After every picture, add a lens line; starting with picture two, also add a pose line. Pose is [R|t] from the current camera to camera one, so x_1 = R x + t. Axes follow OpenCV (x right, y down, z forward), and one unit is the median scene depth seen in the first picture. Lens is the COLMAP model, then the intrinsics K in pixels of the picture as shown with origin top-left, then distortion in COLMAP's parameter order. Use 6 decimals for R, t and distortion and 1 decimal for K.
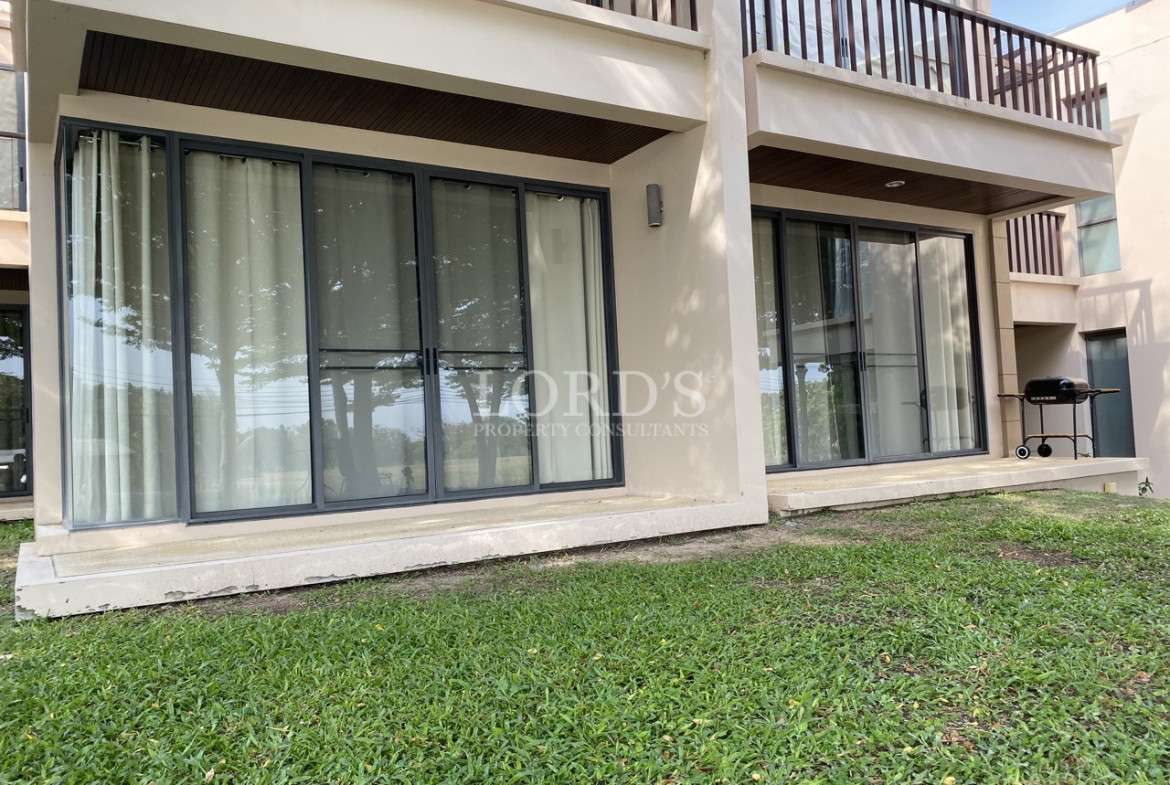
lens RADIAL K [[890.1, 0, 585.0], [0, 890.1, 392.5], [0, 0, 1]] dist [0.106985, -0.234114]
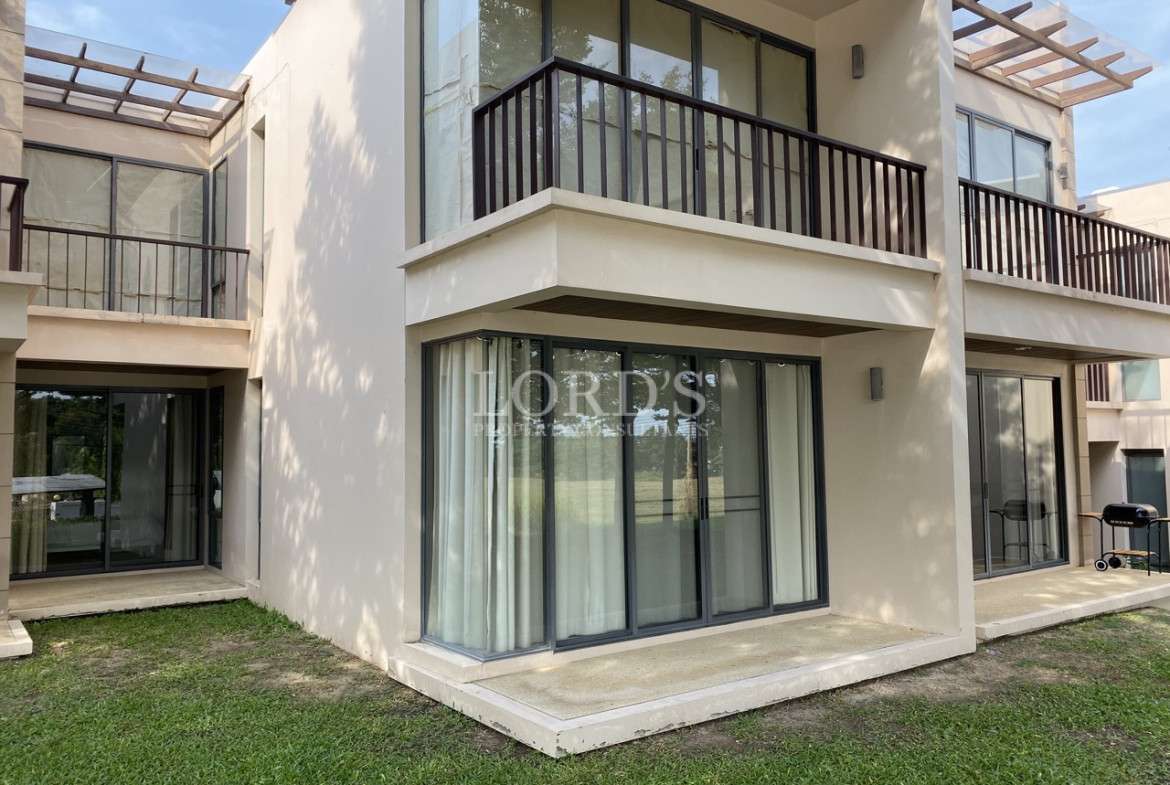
lens RADIAL K [[887.6, 0, 585.0], [0, 887.6, 392.5], [0, 0, 1]] dist [0.002857, 0.003651]
pose [[0.997125, 0.043032, 0.062376, -0.374621], [-0.041508, 0.998812, -0.025536, -0.140438], [-0.063401, 0.022873, 0.997726, -0.184420]]
